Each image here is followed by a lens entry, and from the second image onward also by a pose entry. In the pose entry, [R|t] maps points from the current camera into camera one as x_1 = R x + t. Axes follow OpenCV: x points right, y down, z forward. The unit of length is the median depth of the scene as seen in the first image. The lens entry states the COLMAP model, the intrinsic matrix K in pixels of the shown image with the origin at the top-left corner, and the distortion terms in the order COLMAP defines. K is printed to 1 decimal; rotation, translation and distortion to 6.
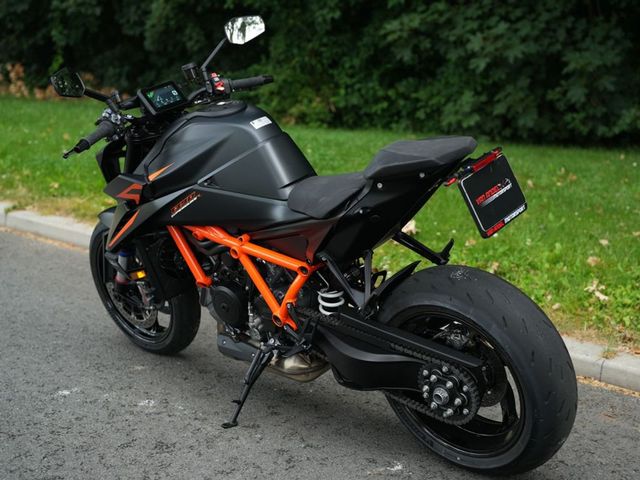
lens RADIAL K [[1013.4, 0, 320.0], [0, 1013.4, 240.0], [0, 0, 1]] dist [-0.098639, 1.002062]
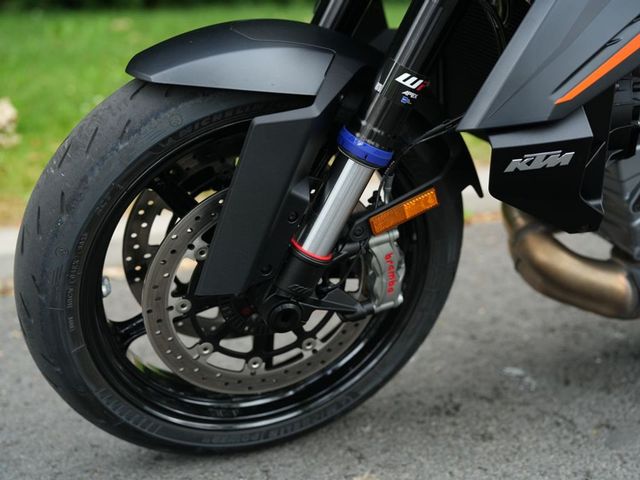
lens RADIAL K [[1013.4, 0, 320.0], [0, 1013.4, 240.0], [0, 0, 1]] dist [-0.098639, 1.002062]
pose [[0.429740, -0.285428, 0.856653, -0.572020], [0.225138, 0.952631, 0.204467, -0.036681], [-0.874435, 0.104997, 0.473645, 1.038344]]
